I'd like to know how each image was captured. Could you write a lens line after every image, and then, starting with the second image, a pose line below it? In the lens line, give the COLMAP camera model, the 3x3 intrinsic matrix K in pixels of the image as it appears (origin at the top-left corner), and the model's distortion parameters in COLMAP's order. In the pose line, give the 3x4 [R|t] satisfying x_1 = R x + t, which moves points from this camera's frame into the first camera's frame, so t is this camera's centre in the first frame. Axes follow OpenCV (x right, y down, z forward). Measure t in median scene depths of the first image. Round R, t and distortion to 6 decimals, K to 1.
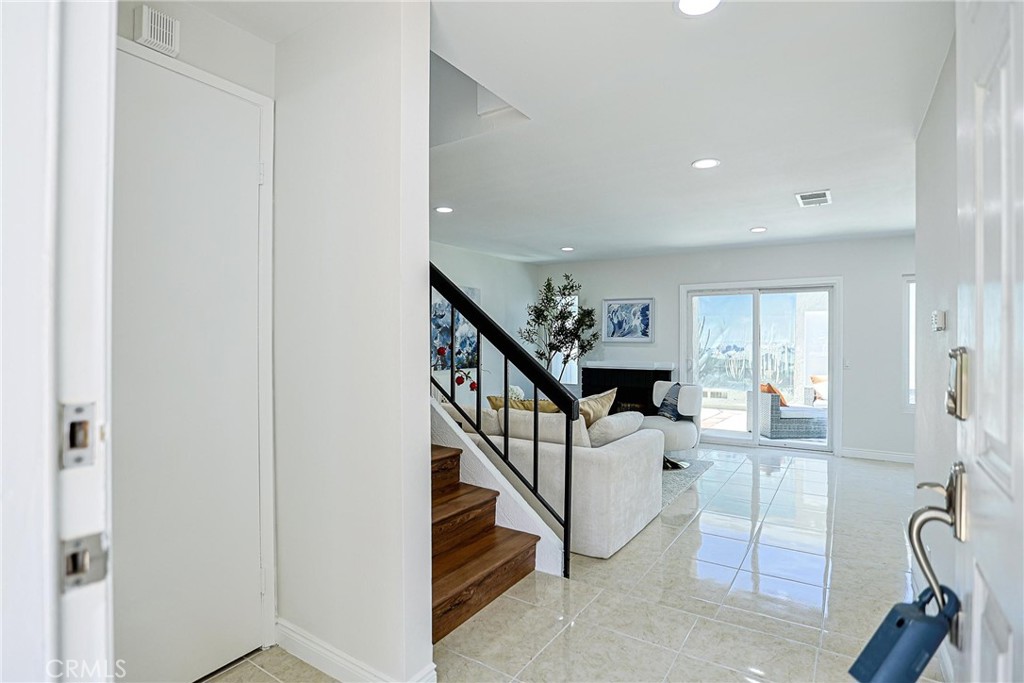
lens RADIAL K [[492.3, 0, 546.4], [0, 492.3, 342.0], [0, 0, 1]] dist [-0.029156, 0.000996]
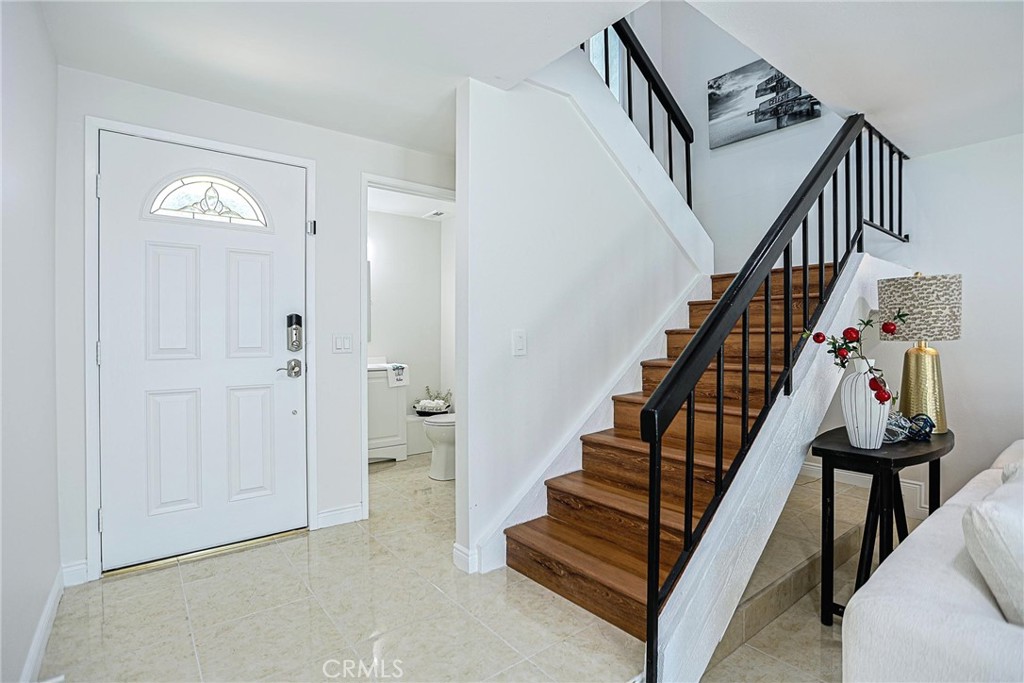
lens RADIAL K [[492.3, 0, 509.7], [0, 492.3, 343.4], [0, 0, 1]] dist [-0.029156, 0.000996]
pose [[-0.328147, 0.002728, -0.944623, 0.257164], [-0.004334, 0.999981, 0.004393, 0.014389], [0.944617, 0.005536, -0.328129, 0.385285]]
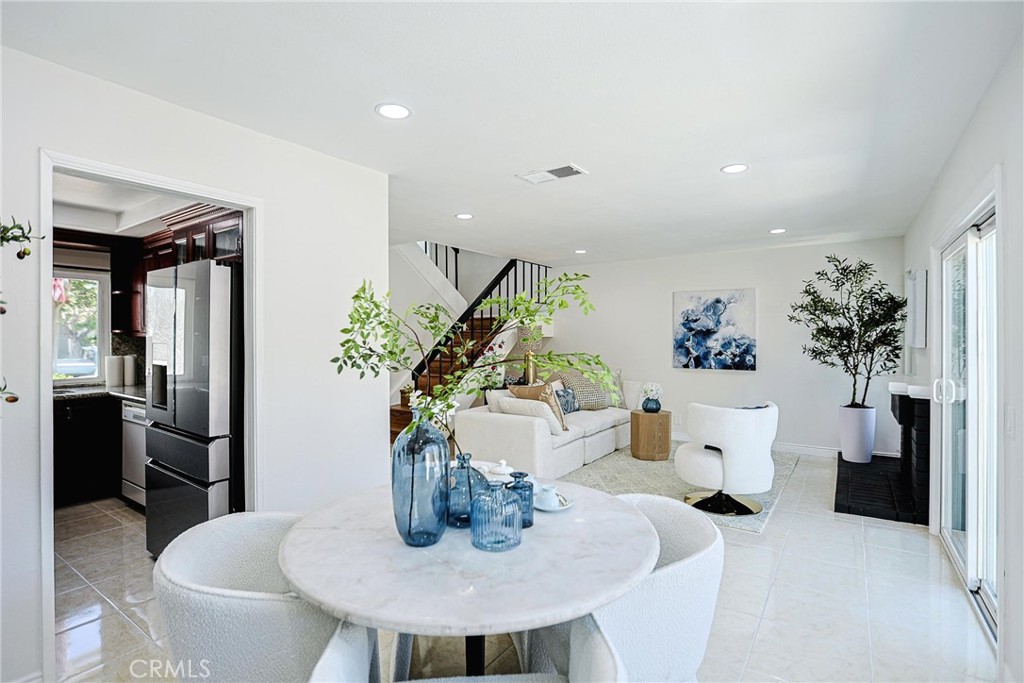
lens RADIAL K [[492.3, 0, 552.6], [0, 492.3, 338.6], [0, 0, 1]] dist [-0.029156, 0.000996]
pose [[0.033651, 0.000317, -0.999434, 0.799713], [-0.005108, 0.999987, 0.000145, -0.008458], [0.999421, 0.005101, 0.033653, 0.569552]]
